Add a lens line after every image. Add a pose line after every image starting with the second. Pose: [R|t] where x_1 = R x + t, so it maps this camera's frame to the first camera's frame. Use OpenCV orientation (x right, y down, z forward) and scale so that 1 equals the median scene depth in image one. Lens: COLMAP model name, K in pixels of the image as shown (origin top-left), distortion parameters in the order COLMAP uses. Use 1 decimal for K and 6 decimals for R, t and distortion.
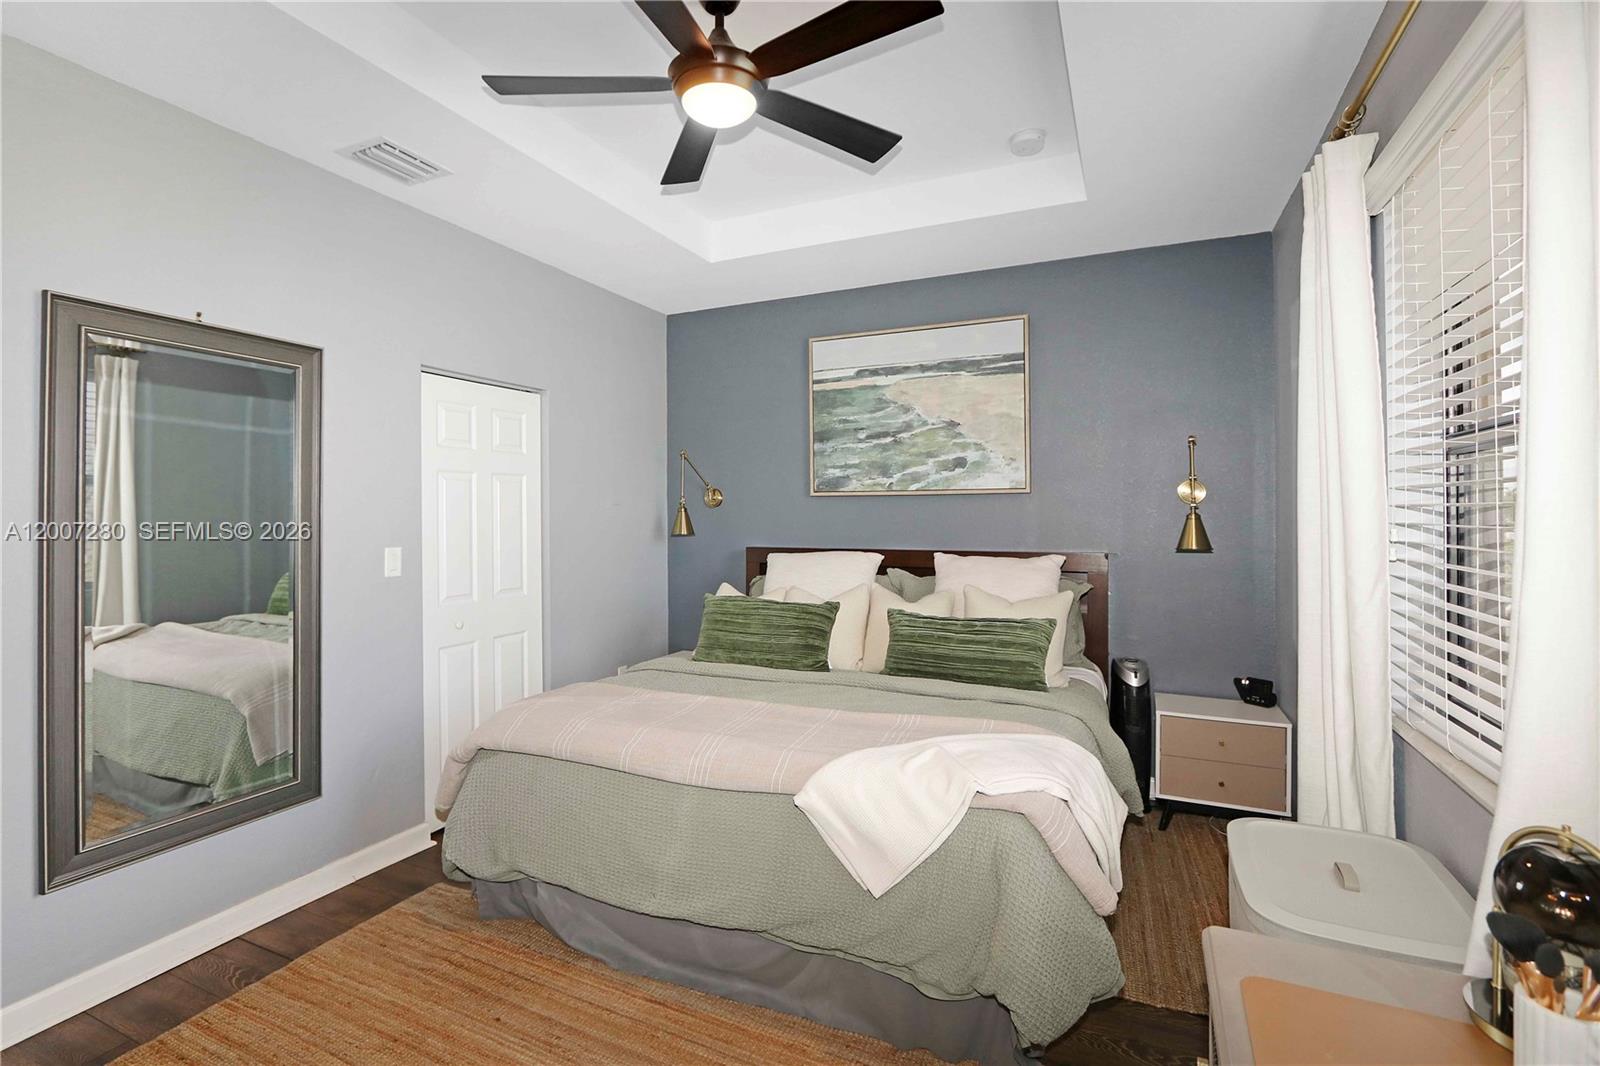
lens RADIAL K [[762.2, 0, 796.9], [0, 762.2, 522.3], [0, 0, 1]] dist [-0.010745, 0.001126]
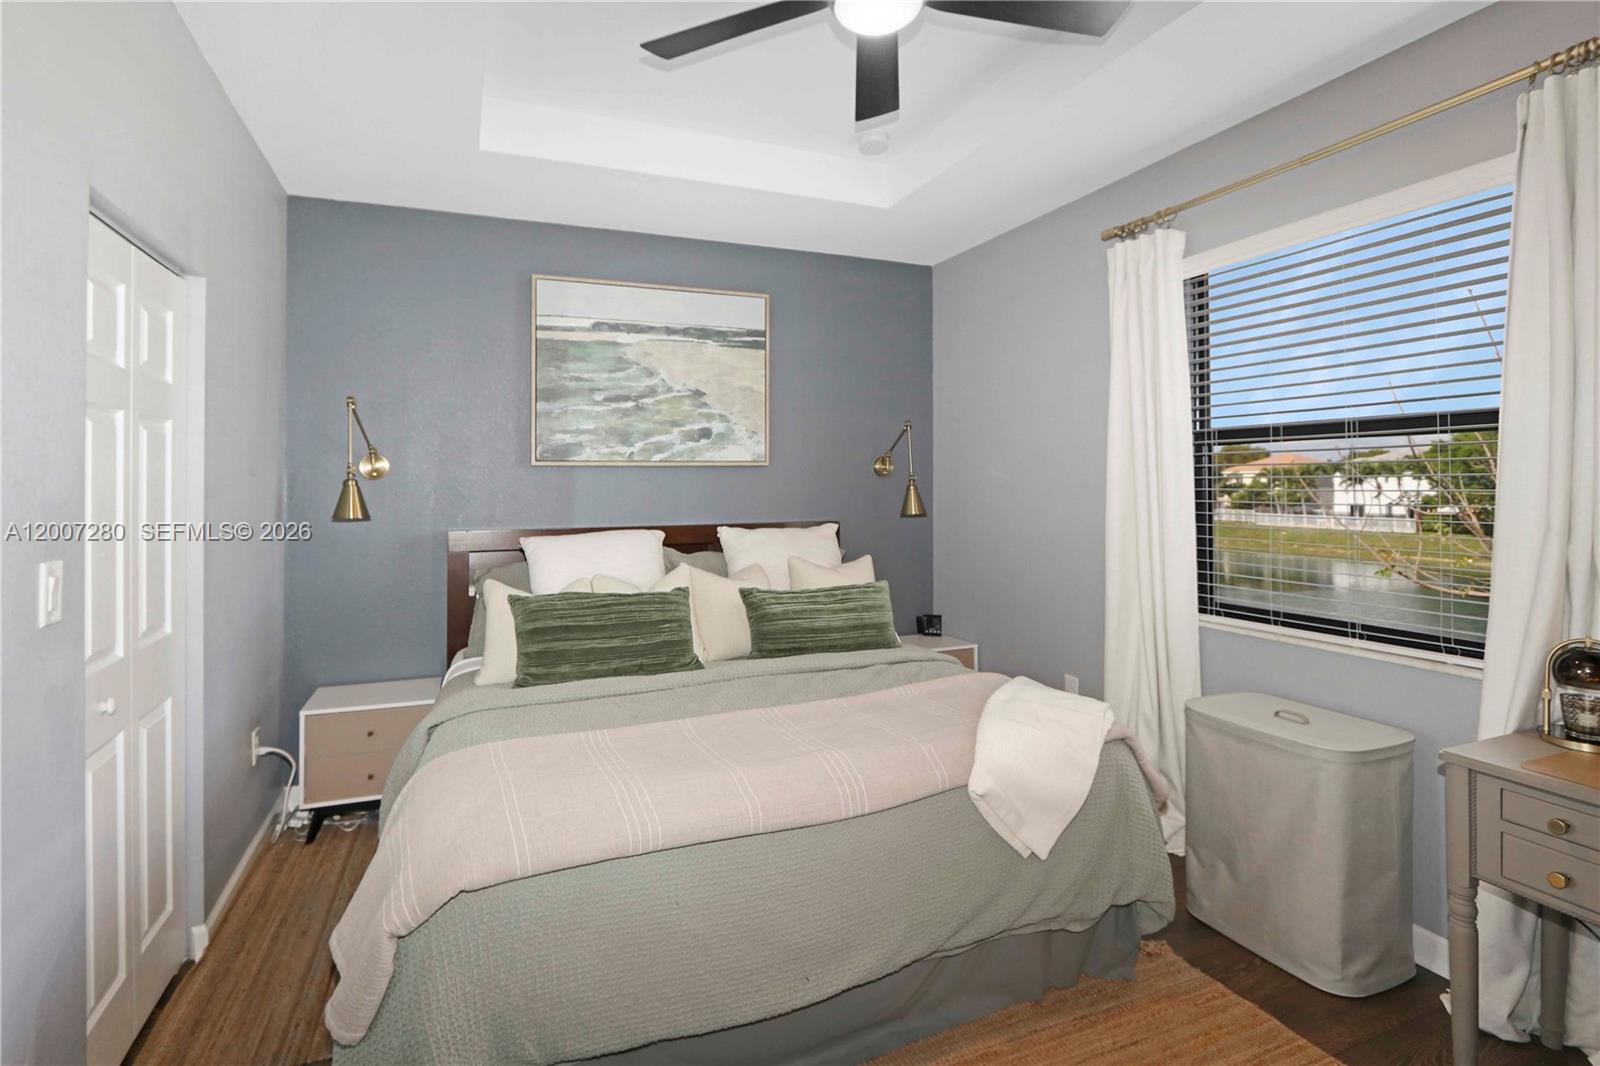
lens RADIAL K [[762.2, 0, 788.1], [0, 762.2, 481.6], [0, 0, 1]] dist [-0.010745, 0.001126]
pose [[0.689741, -0.001334, 0.724055, -0.409743], [0.014639, 0.999820, -0.012104, -0.003596], [-0.723908, 0.018948, 0.689636, 0.251715]]
